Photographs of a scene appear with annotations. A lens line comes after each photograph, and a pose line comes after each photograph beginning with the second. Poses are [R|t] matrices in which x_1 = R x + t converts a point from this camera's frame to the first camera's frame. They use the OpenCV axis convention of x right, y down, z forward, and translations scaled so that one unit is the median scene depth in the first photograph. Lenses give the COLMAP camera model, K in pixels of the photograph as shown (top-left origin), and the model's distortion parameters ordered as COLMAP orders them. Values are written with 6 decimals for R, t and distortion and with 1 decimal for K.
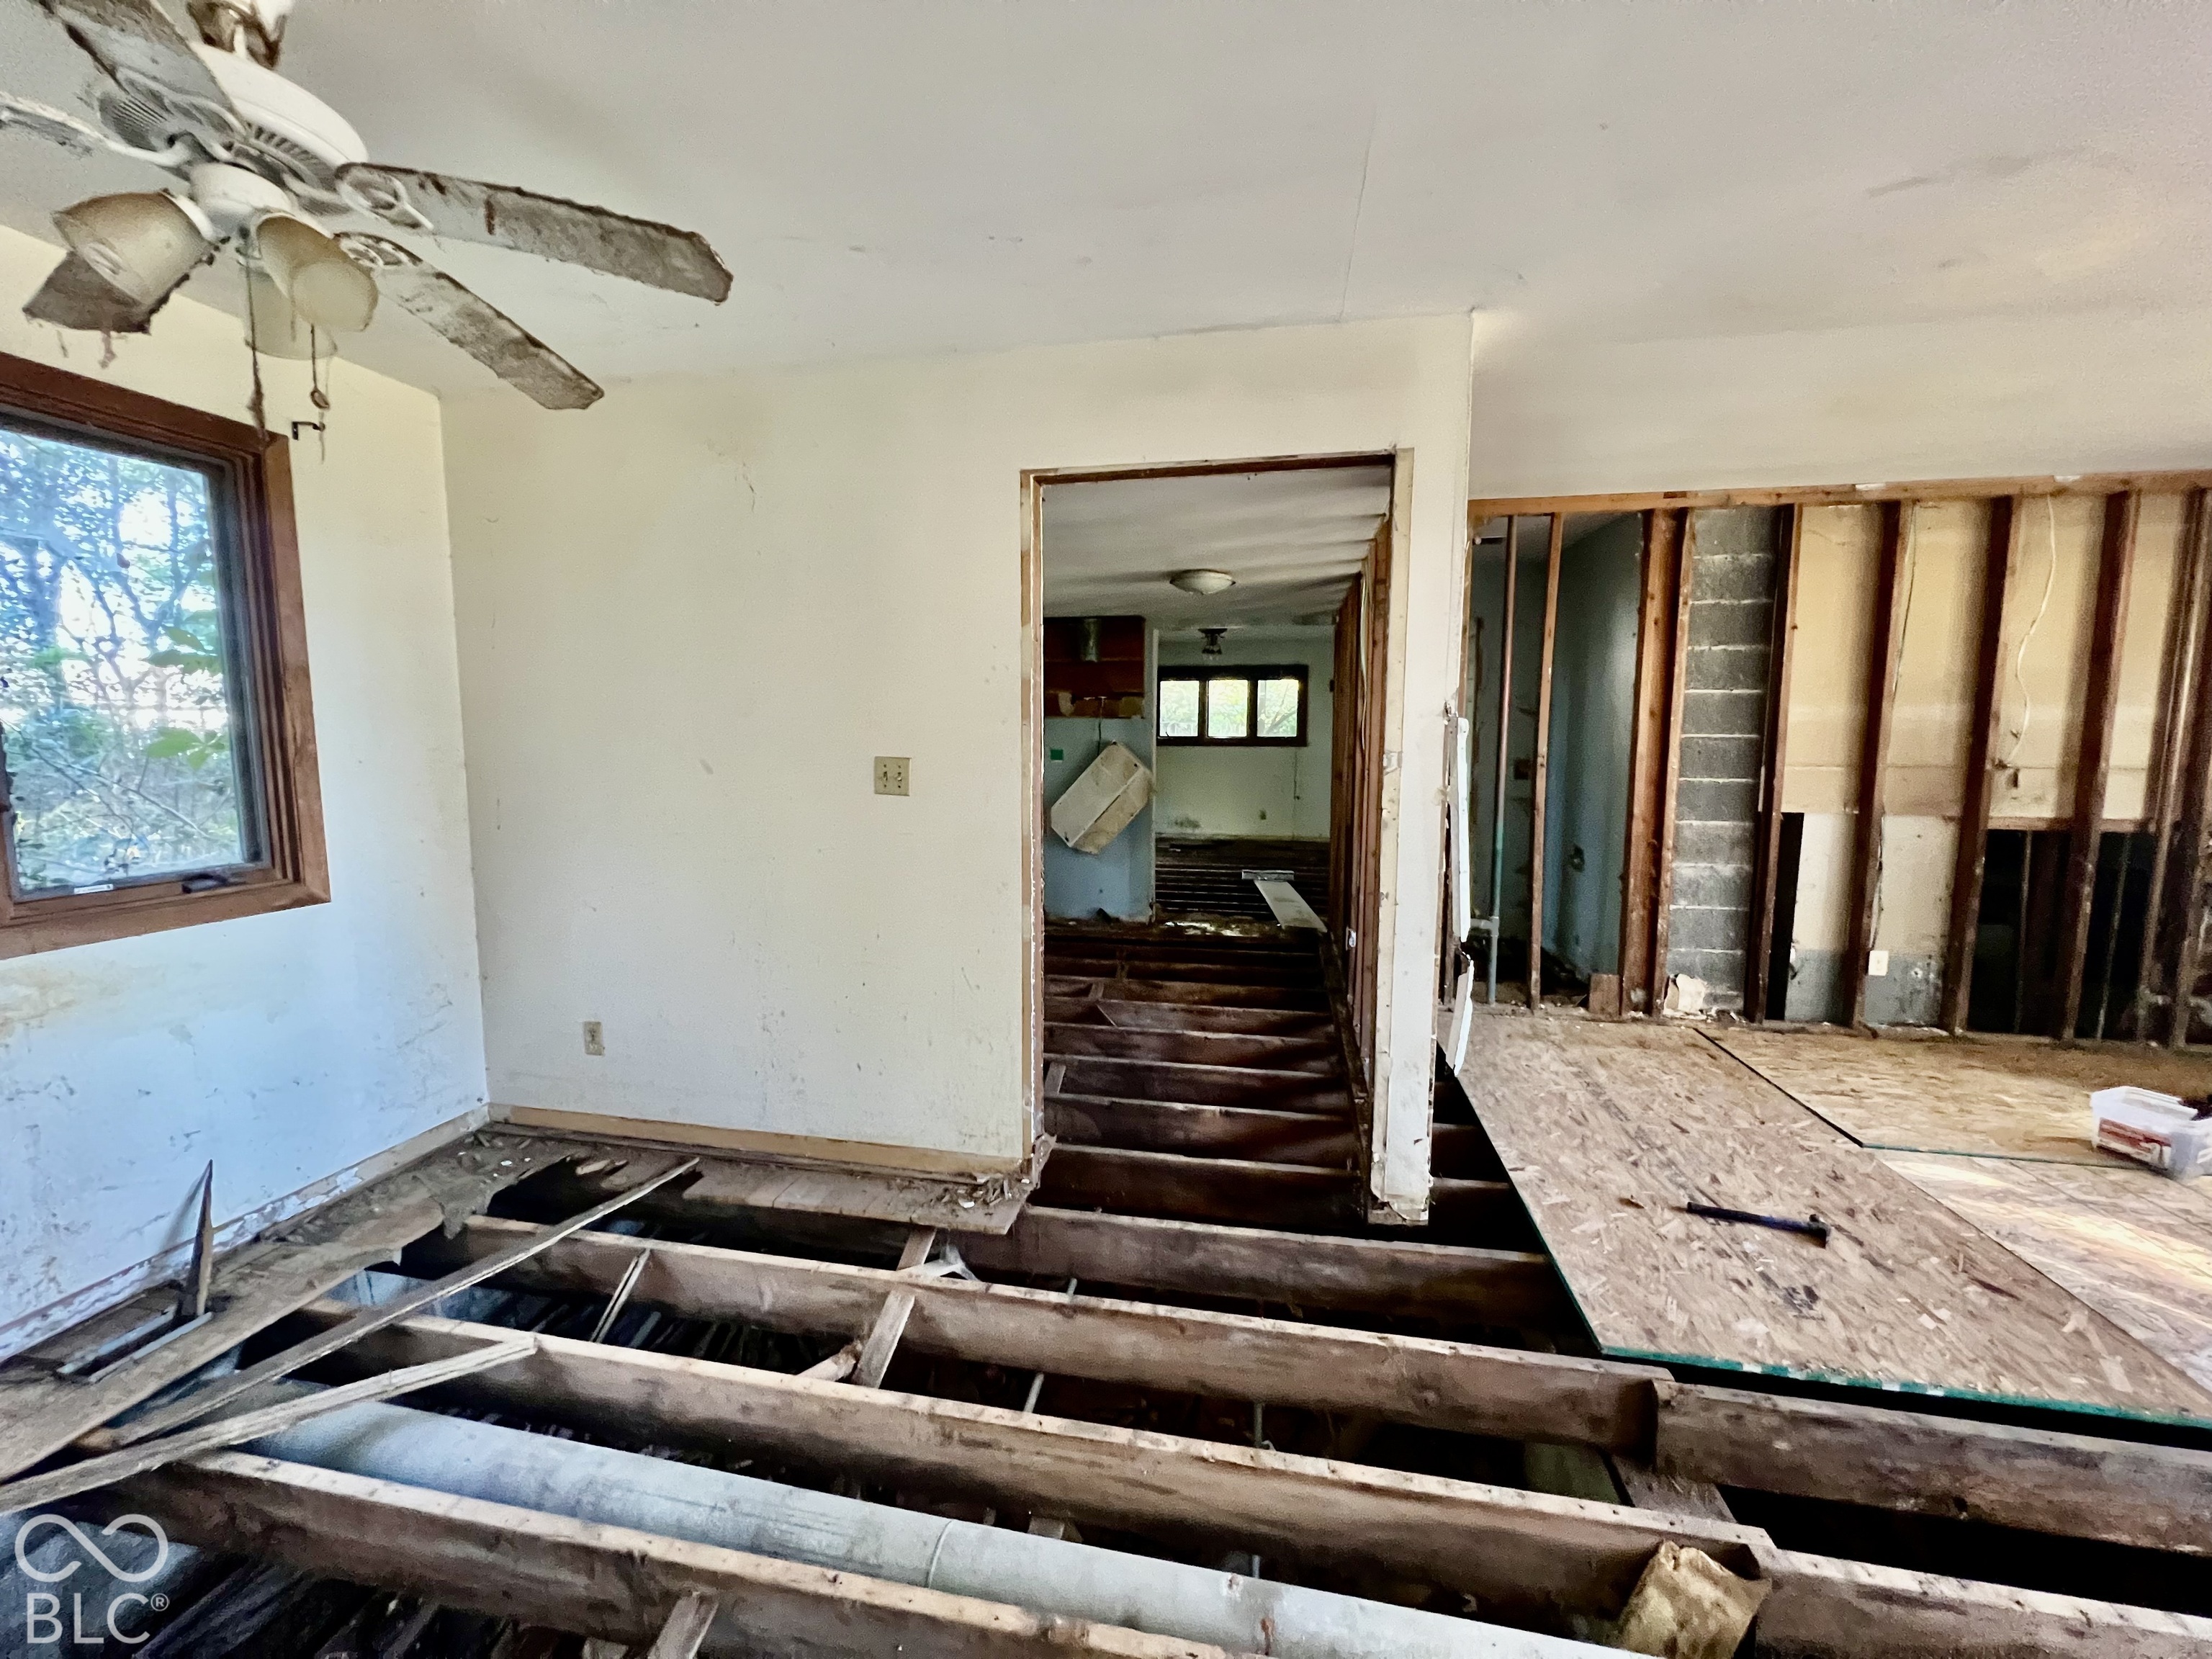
lens RADIAL K [[880.4, 0, 1103.6], [0, 880.4, 825.6], [0, 0, 1]] dist [0.000373, -0.000148]
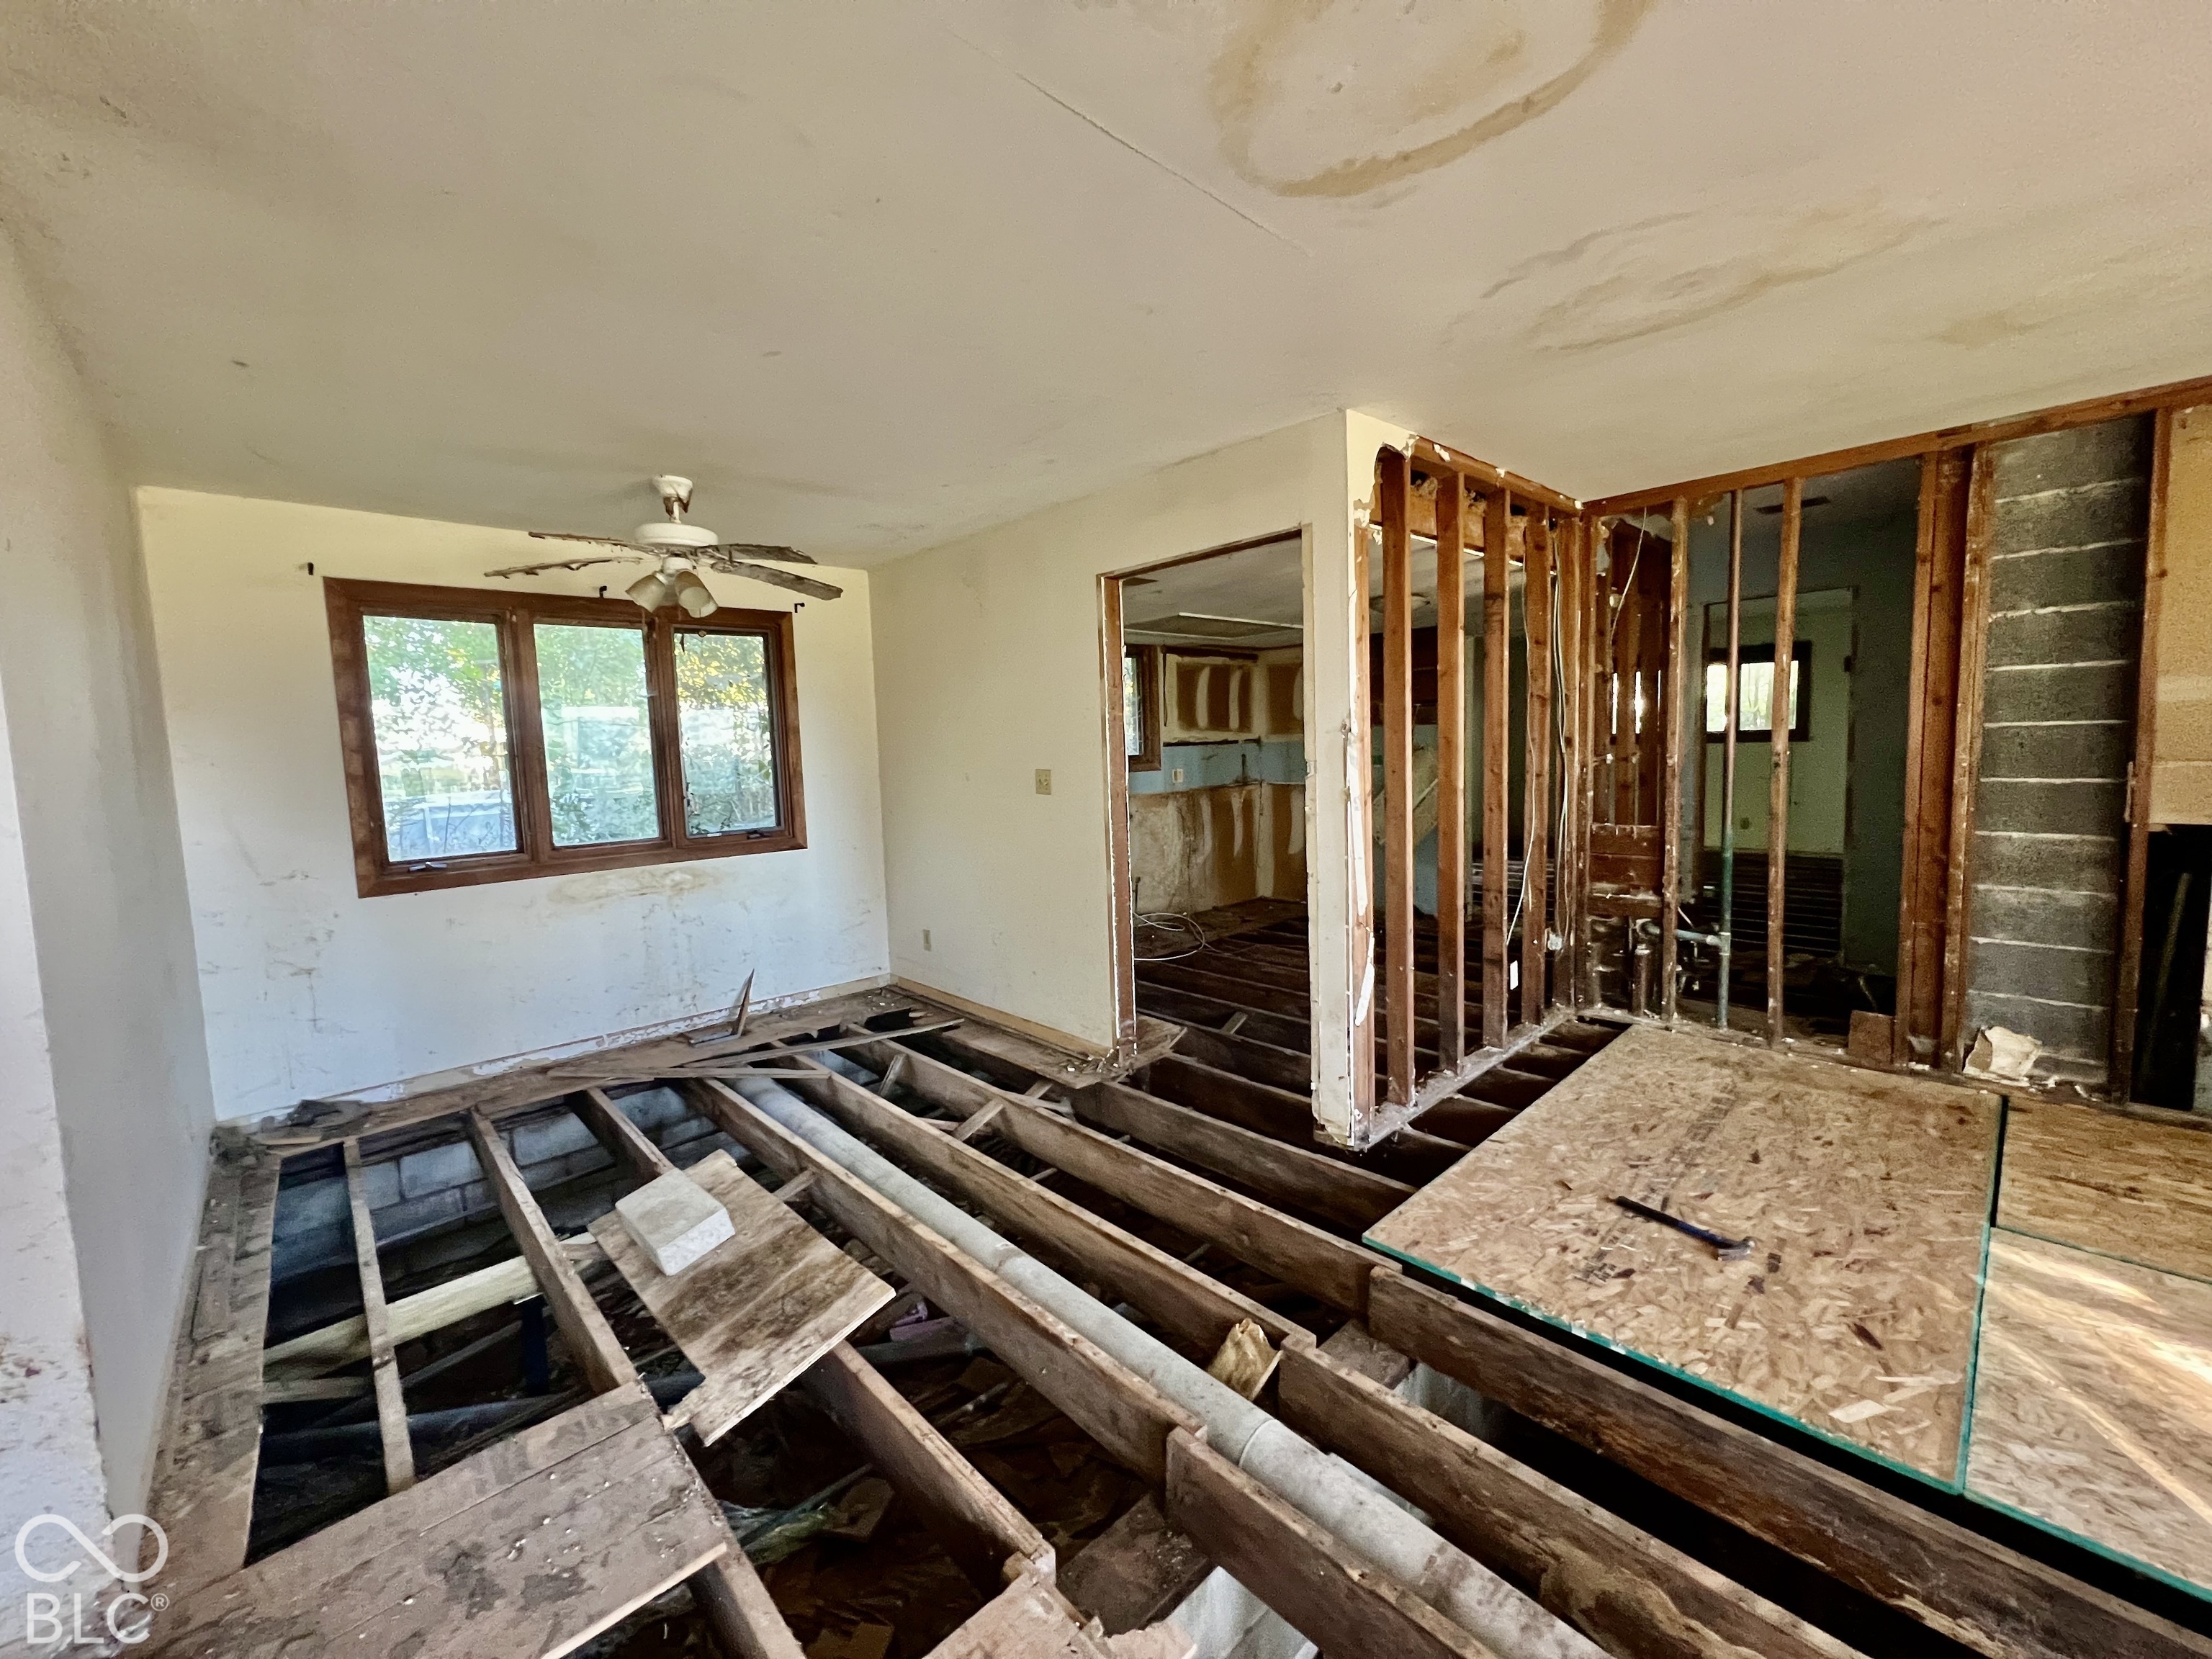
lens RADIAL K [[880.4, 0, 1106.9], [0, 880.4, 826.7], [0, 0, 1]] dist [0.000373, -0.000148]
pose [[0.811287, 0.024446, -0.584137, 0.786294], [-0.026415, 0.999638, 0.005147, 0.011306], [0.584052, 0.011254, 0.811639, -0.184604]]
